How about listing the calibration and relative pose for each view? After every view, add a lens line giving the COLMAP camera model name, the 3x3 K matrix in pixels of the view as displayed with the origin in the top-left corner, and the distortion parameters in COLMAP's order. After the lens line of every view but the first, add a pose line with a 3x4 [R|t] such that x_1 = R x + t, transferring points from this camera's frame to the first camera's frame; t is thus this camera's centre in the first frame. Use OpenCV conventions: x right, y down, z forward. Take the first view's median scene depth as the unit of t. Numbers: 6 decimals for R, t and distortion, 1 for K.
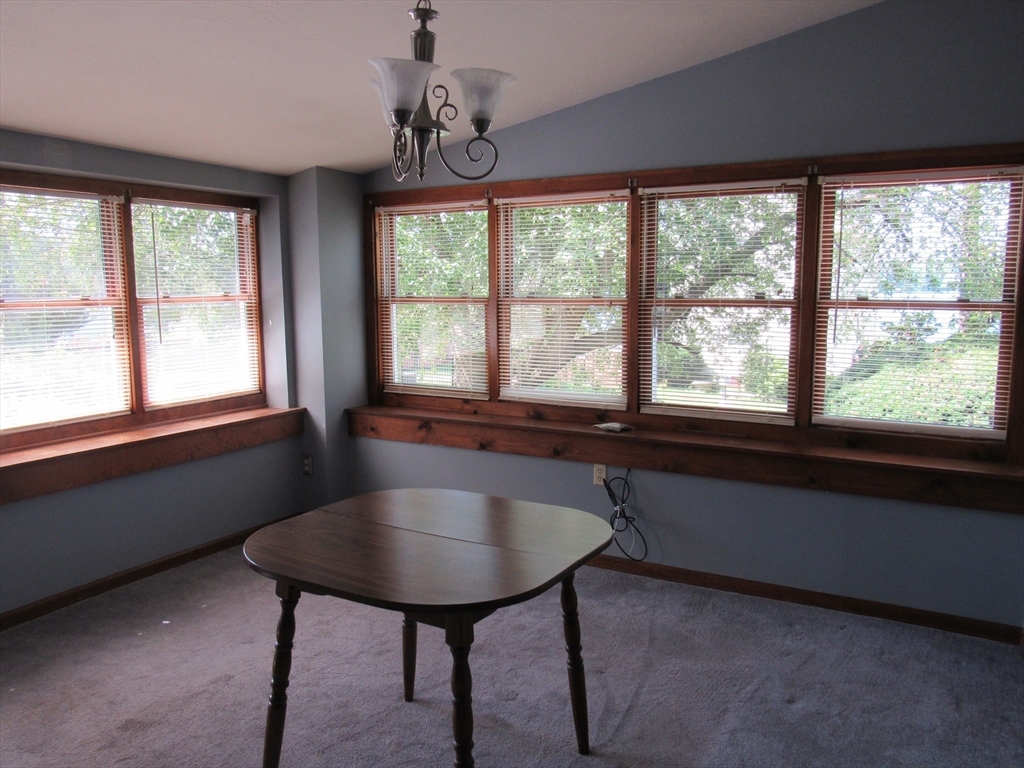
lens RADIAL K [[780.2, 0, 512.0], [0, 780.2, 384.0], [0, 0, 1]] dist [-0.028957, -0.000035]
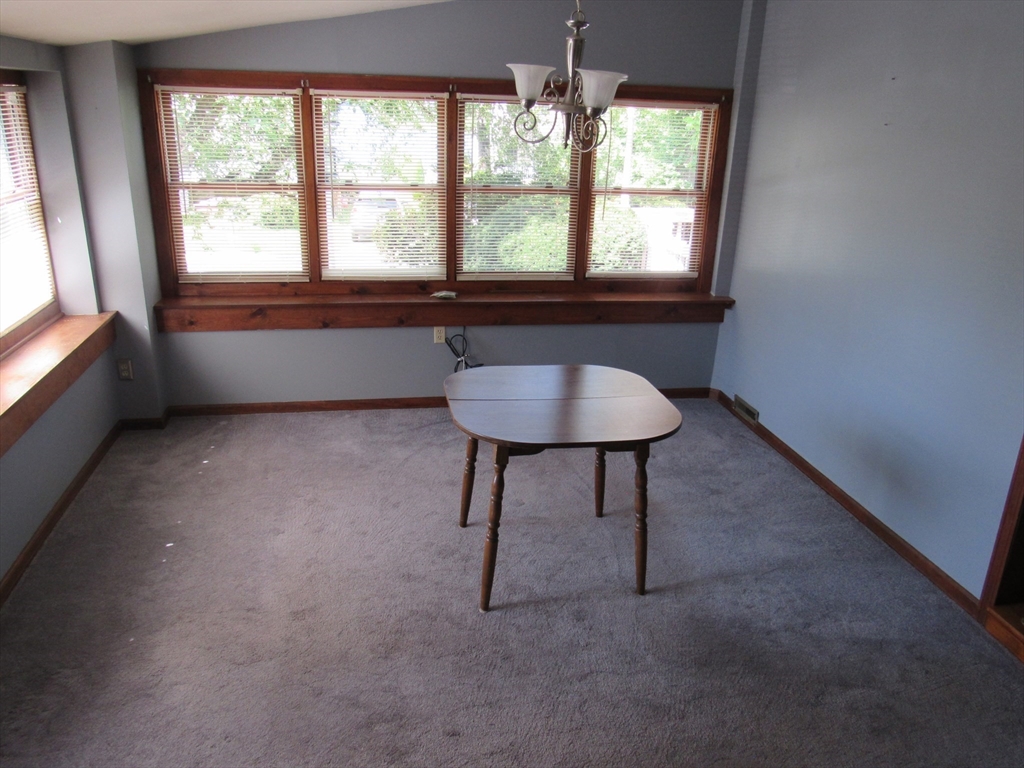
lens RADIAL K [[780.2, 0, 512.0], [0, 780.2, 384.0], [0, 0, 1]] dist [-0.028957, -0.000035]
pose [[0.768714, -0.189654, 0.610827, -0.526170], [0.046989, 0.969191, 0.241786, -0.093976], [-0.637864, -0.157162, 0.753943, -0.017033]]
